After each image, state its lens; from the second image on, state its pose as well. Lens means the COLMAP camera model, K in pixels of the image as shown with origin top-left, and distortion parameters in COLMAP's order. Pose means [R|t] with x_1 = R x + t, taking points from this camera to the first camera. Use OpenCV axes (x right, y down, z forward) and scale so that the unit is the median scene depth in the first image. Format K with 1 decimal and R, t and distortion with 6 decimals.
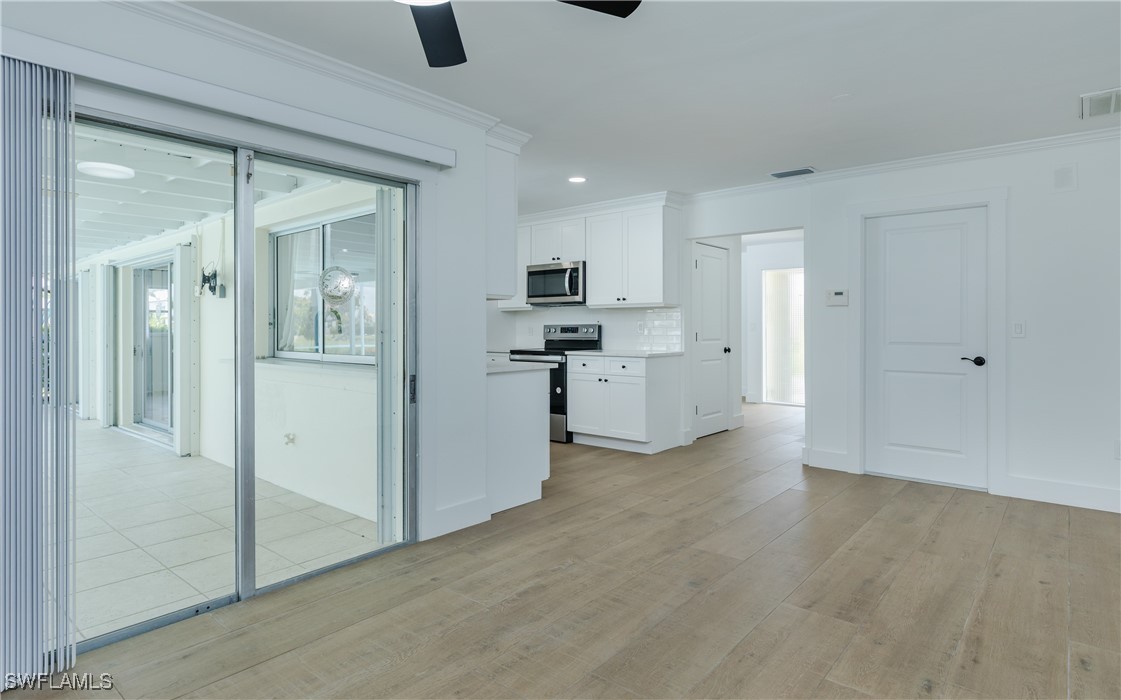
lens RADIAL K [[608.5, 0, 559.6], [0, 608.5, 341.7], [0, 0, 1]] dist [0.001404, -0.000833]
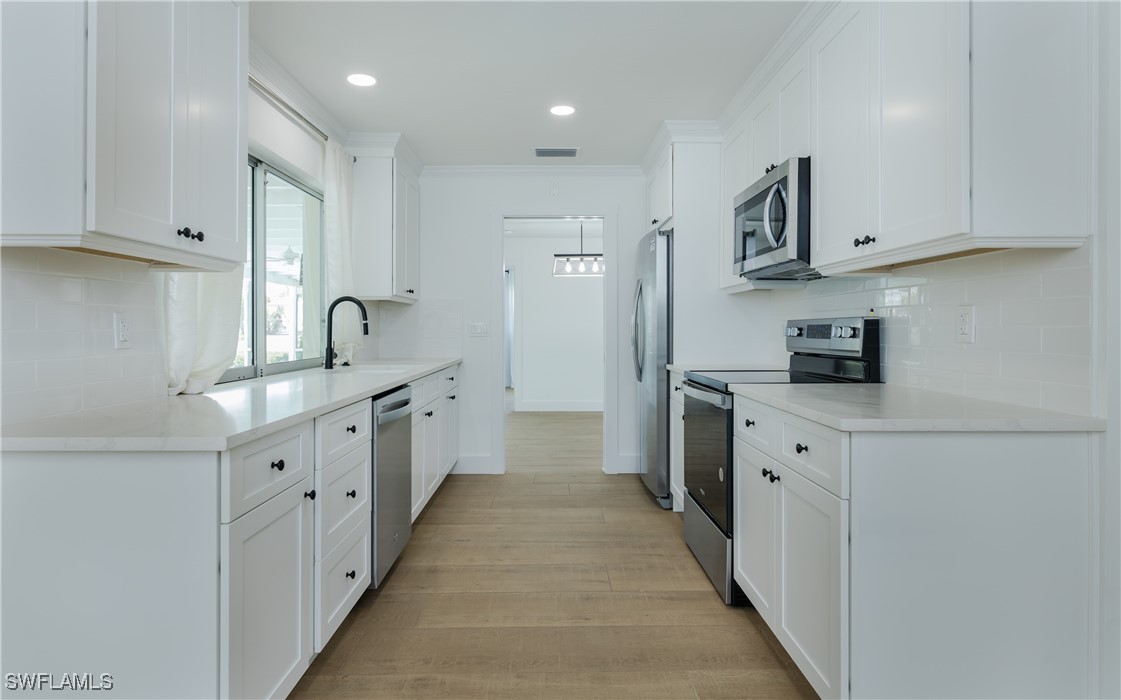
lens RADIAL K [[608.5, 0, 568.0], [0, 608.5, 327.9], [0, 0, 1]] dist [0.001404, -0.000833]
pose [[0.665931, 0.003364, -0.746006, 0.229688], [-0.016841, 0.999803, -0.010525, -0.015036], [0.745823, 0.019573, 0.665856, 0.593399]]
